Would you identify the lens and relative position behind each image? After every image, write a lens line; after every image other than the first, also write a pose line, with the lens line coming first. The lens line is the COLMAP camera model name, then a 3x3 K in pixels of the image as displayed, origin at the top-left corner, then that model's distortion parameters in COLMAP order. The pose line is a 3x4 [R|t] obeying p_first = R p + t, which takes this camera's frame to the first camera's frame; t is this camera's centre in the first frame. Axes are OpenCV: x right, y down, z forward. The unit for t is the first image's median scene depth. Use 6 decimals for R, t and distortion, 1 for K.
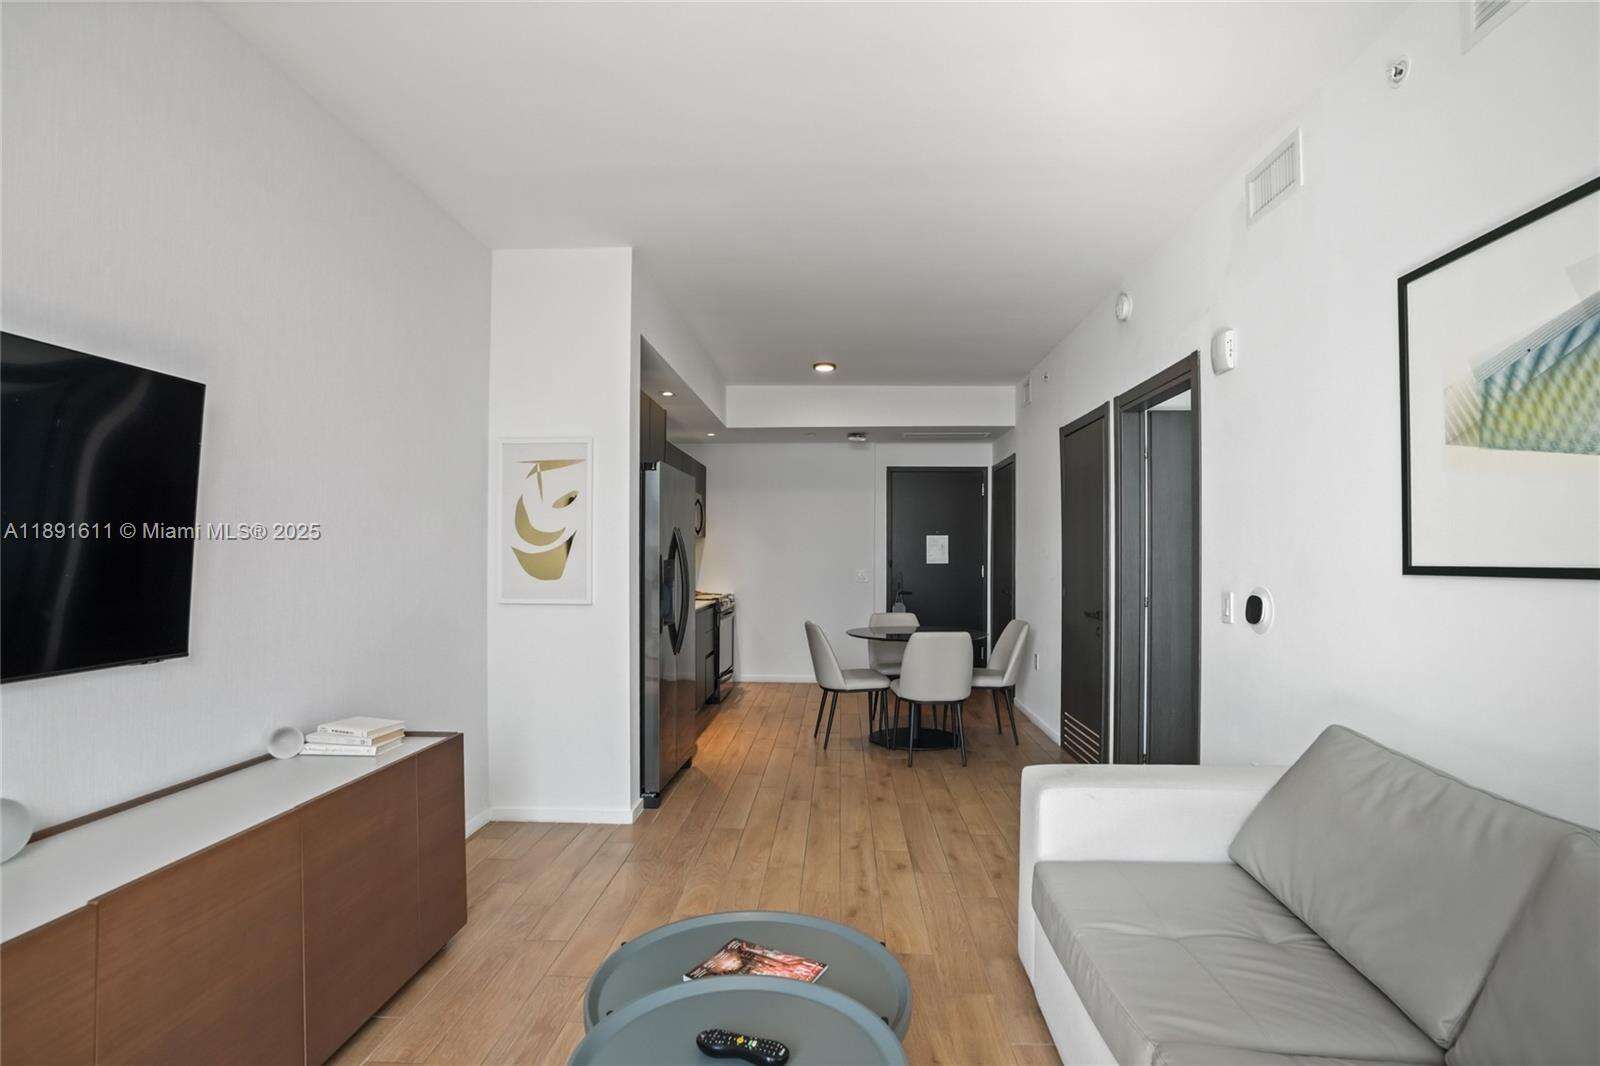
lens RADIAL K [[768.9, 0, 800.0], [0, 768.9, 560.5], [0, 0, 1]] dist [-0.068200, 0.026387]
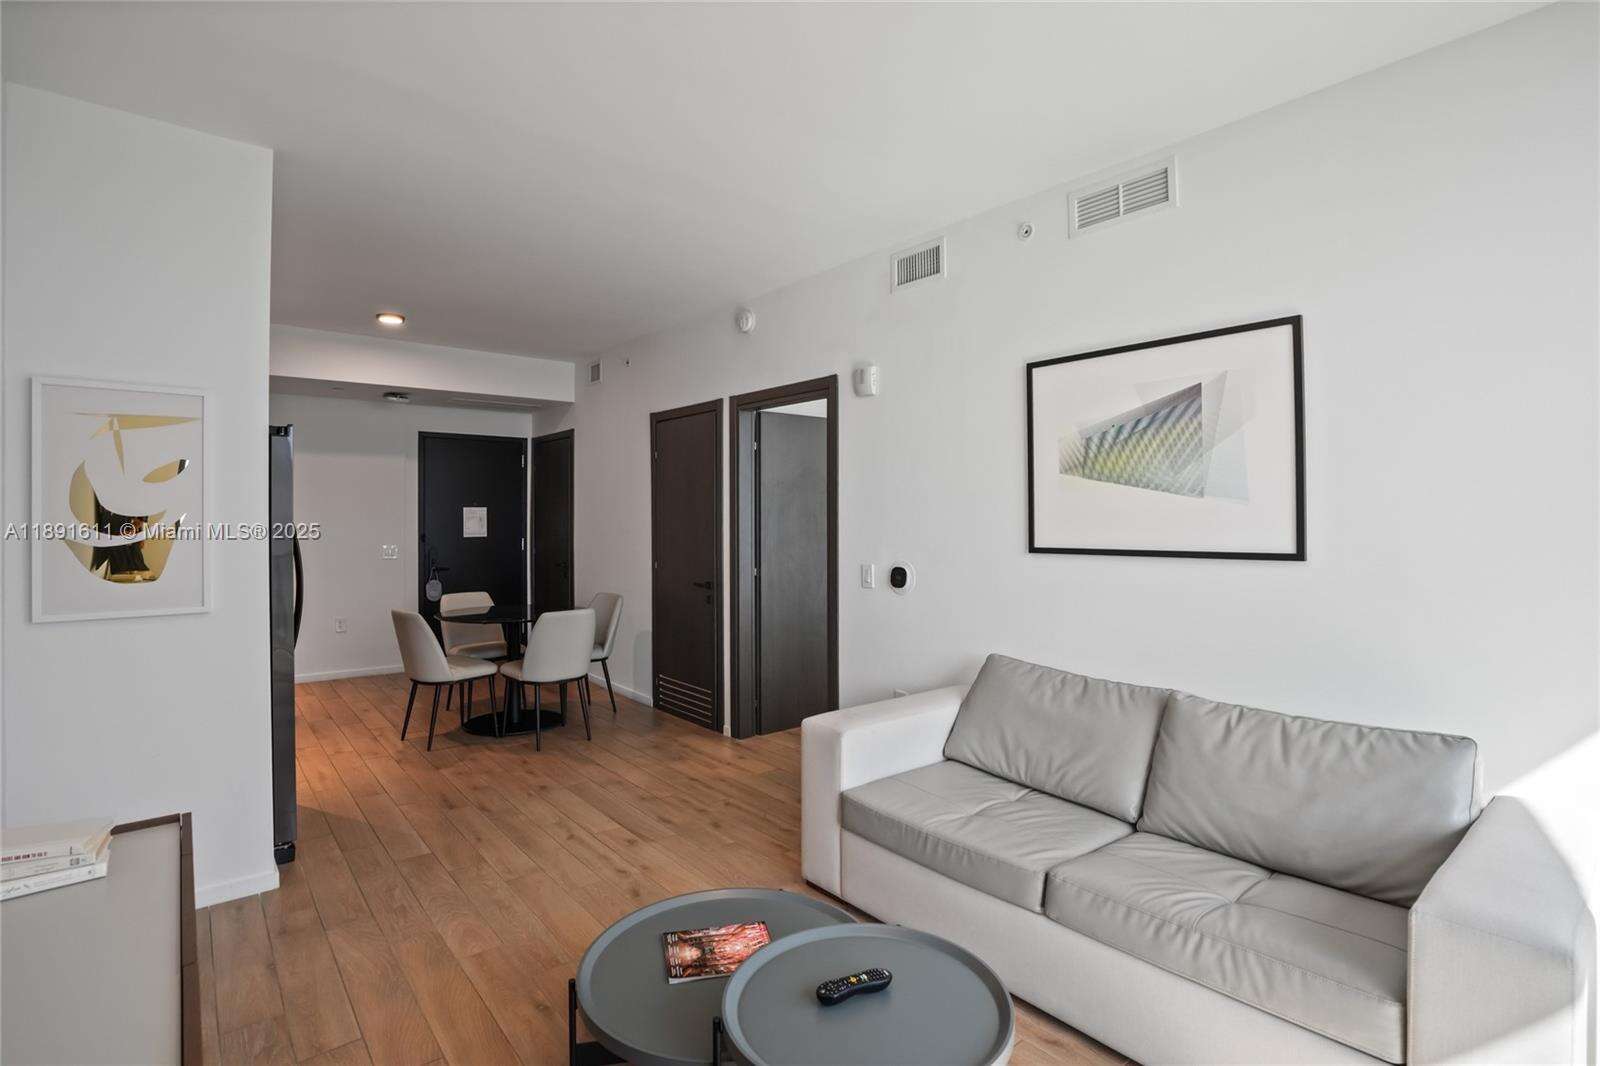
lens RADIAL K [[770.1, 0, 807.4], [0, 770.1, 533.4], [0, 0, 1]] dist [-0.067528, 0.027435]
pose [[0.734914, -0.016493, 0.677960, -0.316021], [0.007349, 0.999839, 0.016358, -0.026373], [-0.678121, -0.007040, 0.734917, 0.065058]]
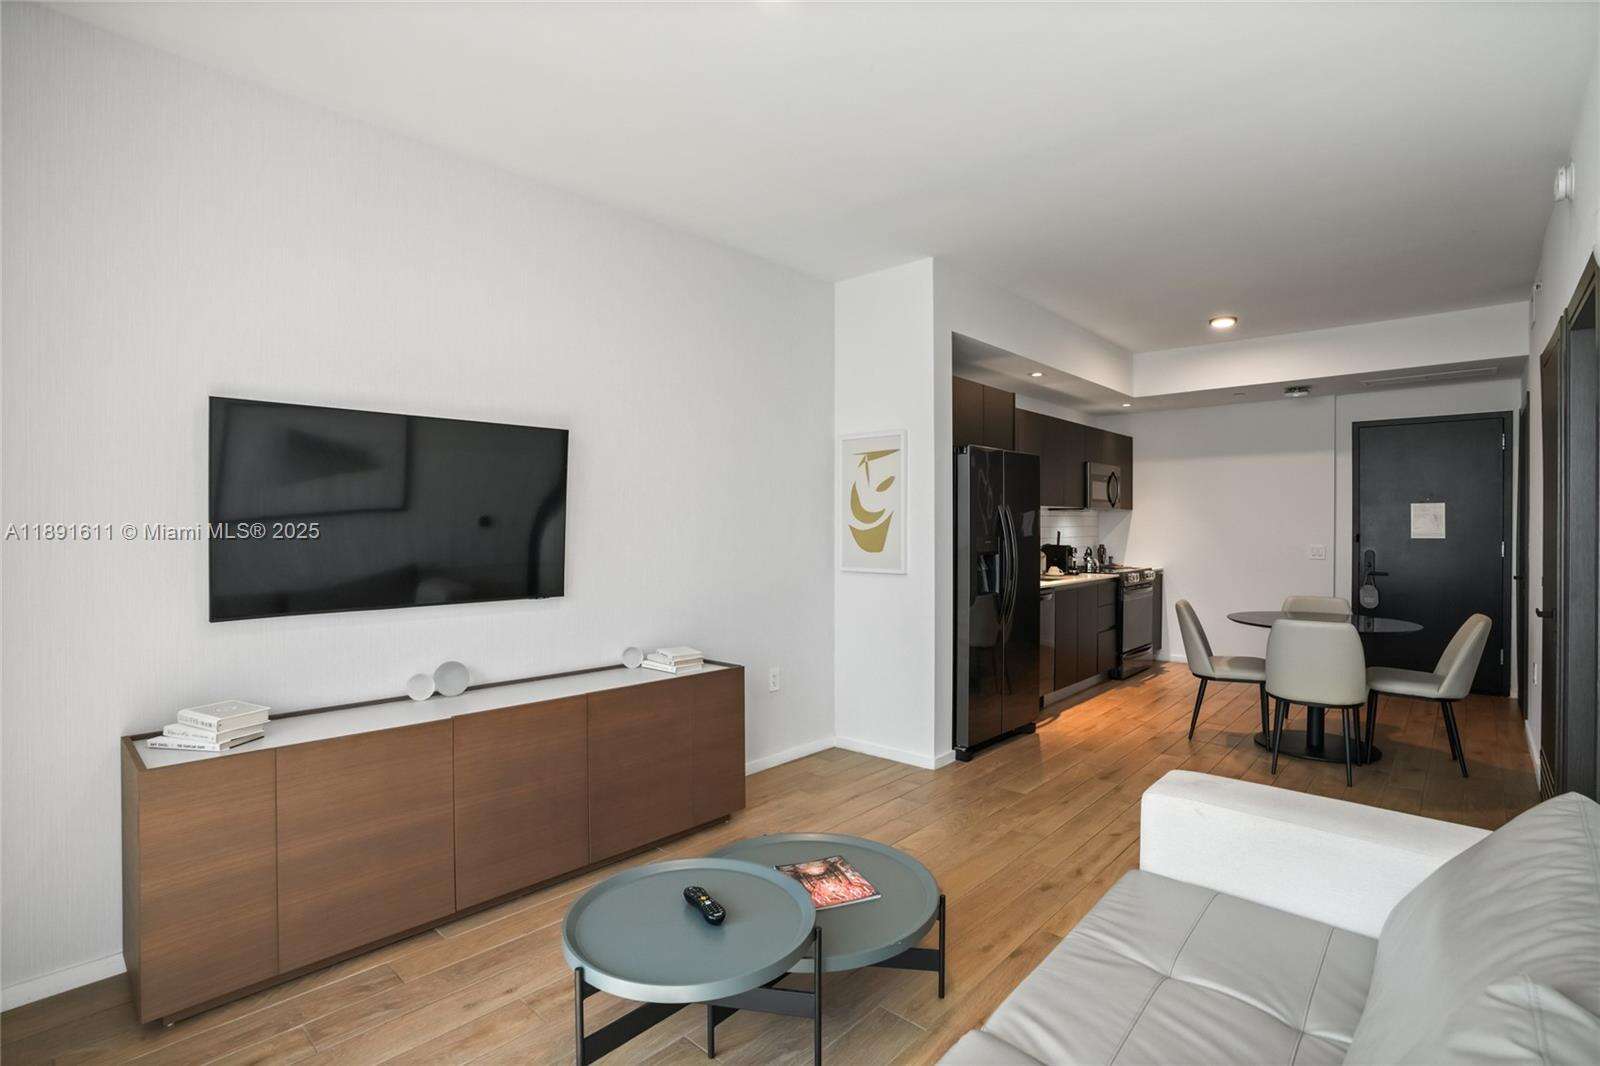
lens RADIAL K [[748.3, 0, 818.8], [0, 748.3, 534.3], [0, 0, 1]] dist [-0.061982, 0.026930]
pose [[0.781482, 0.005000, -0.623908, 0.312959], [-0.001201, 0.999978, 0.006510, -0.009077], [0.623927, -0.004338, 0.781470, 0.032326]]
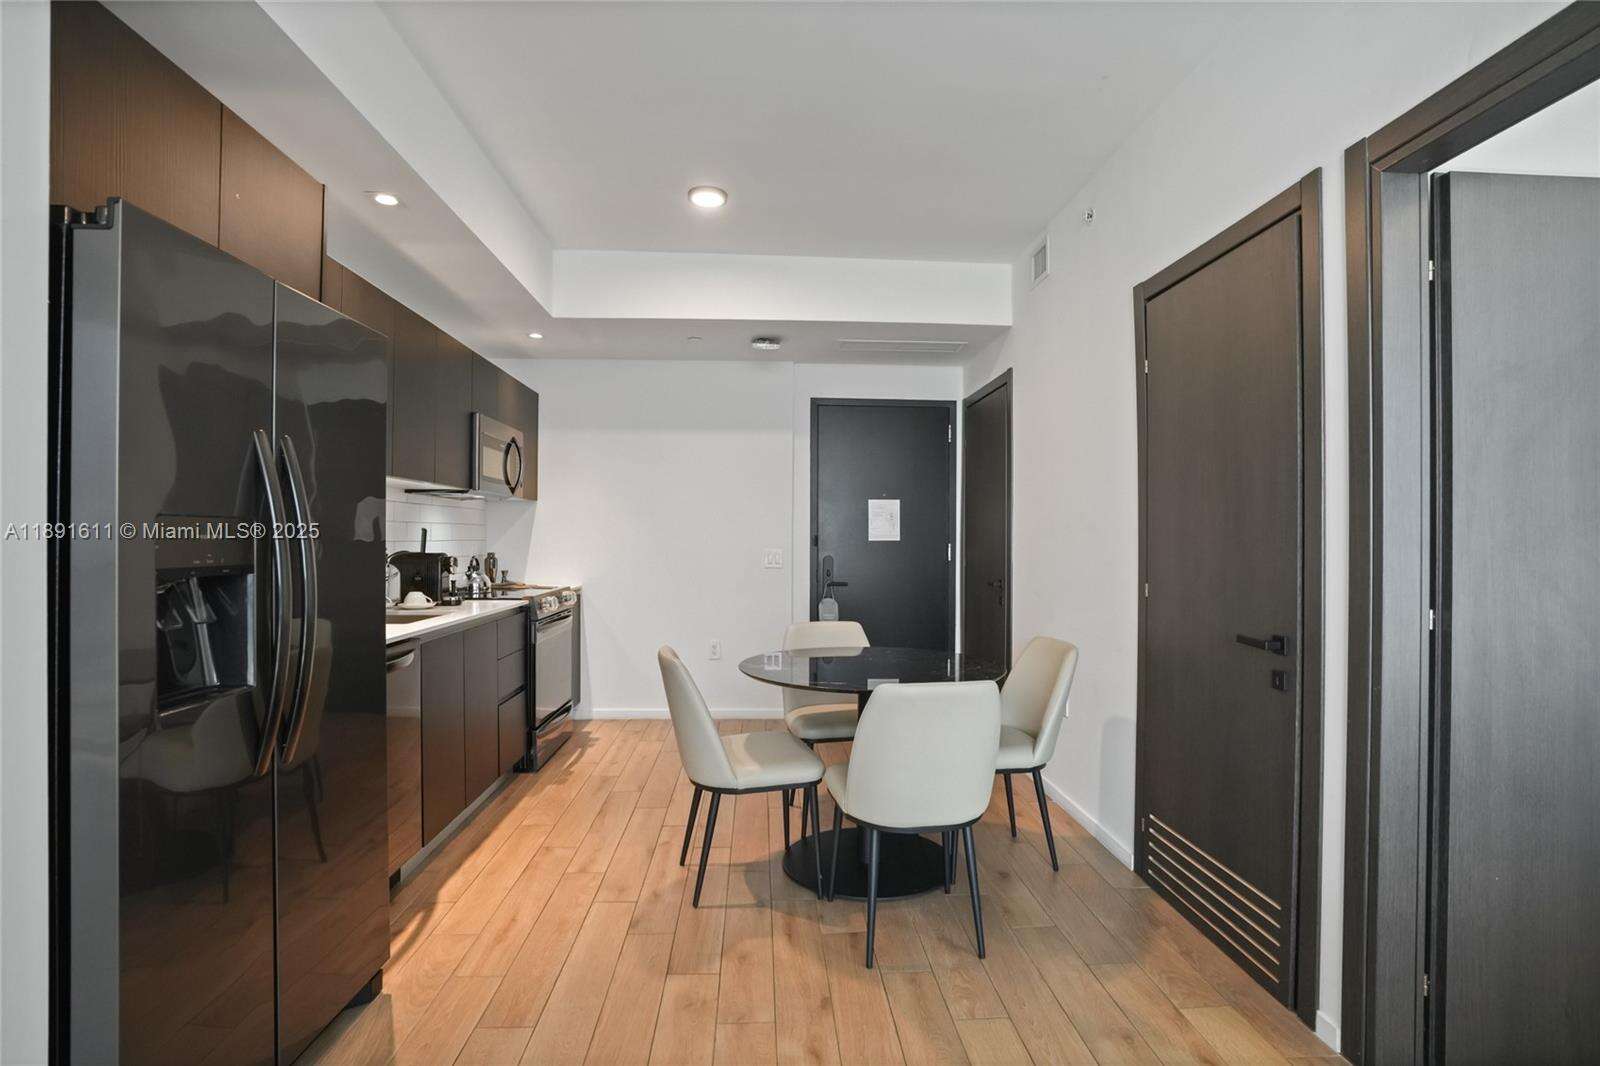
lens RADIAL K [[770.1, 0, 807.4], [0, 770.1, 533.4], [0, 0, 1]] dist [-0.067528, 0.027435]
pose [[0.993065, 0.002723, 0.117534, 0.061880], [-0.001301, 0.999925, -0.012175, 0.011885], [-0.117559, 0.011938, 0.992994, 0.662060]]
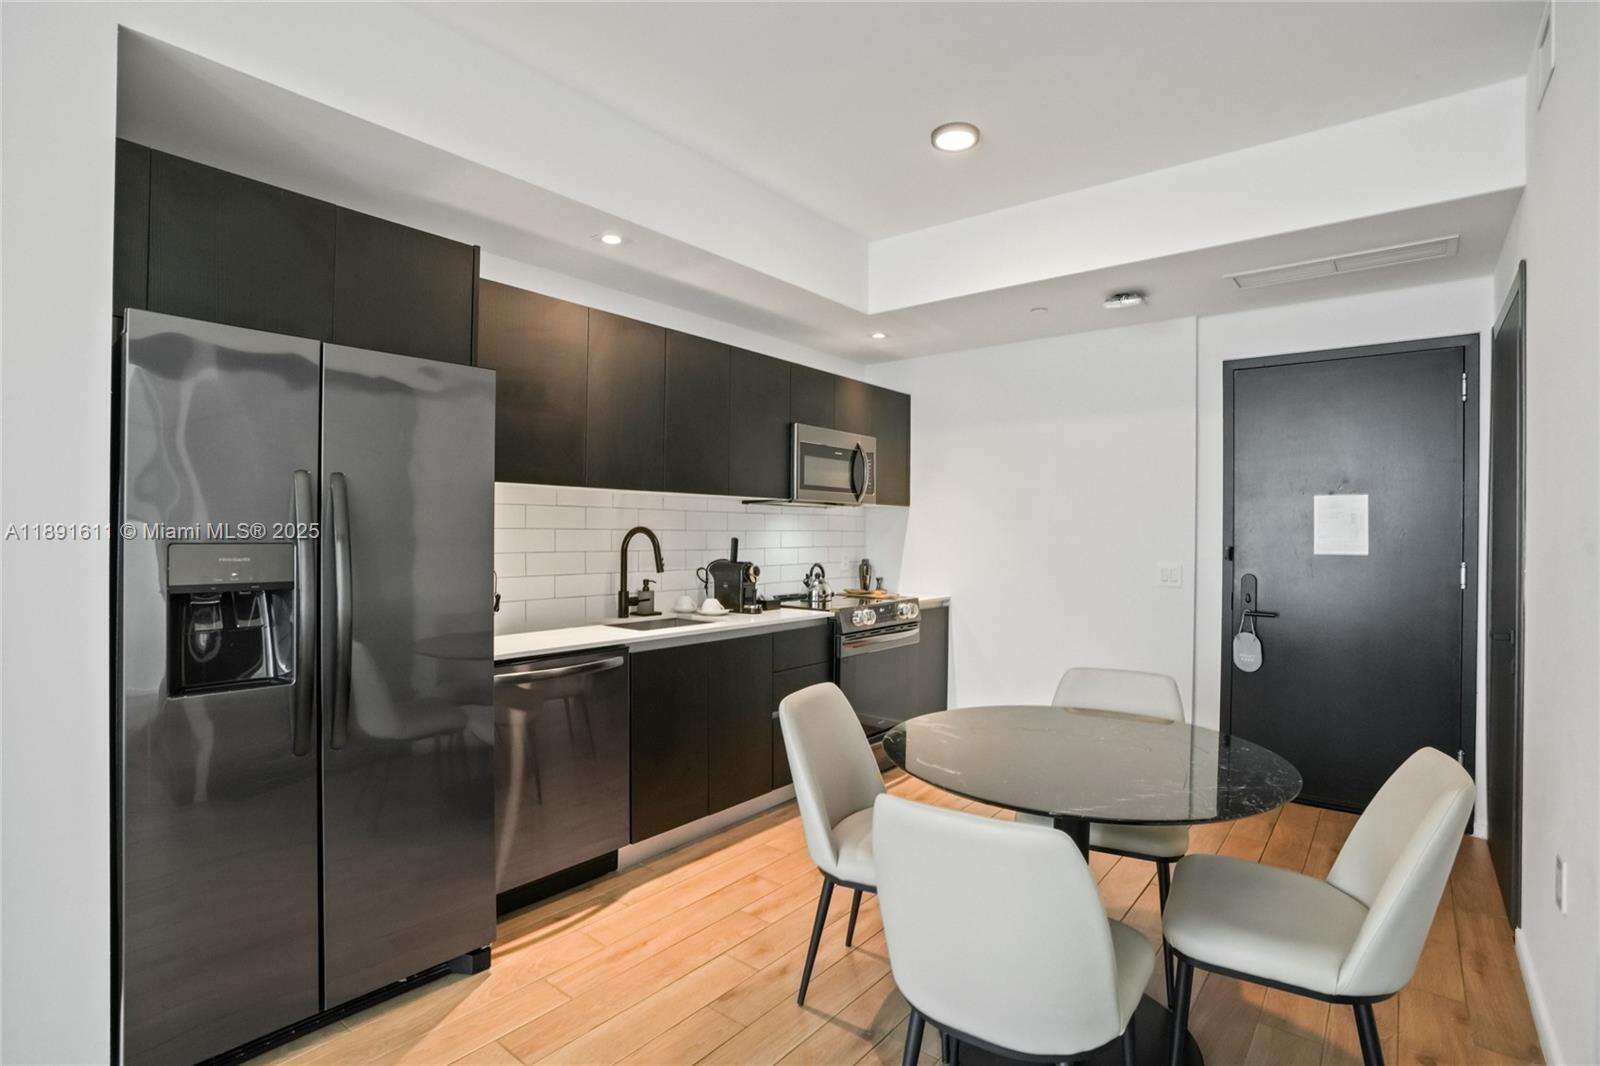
lens RADIAL K [[770.1, 0, 807.4], [0, 770.1, 533.4], [0, 0, 1]] dist [-0.067528, 0.027435]
pose [[0.816194, 0.006207, -0.577744, 0.358511], [-0.010744, 0.999932, -0.004435, -0.007698], [0.577678, 0.009827, 0.816206, 0.888813]]
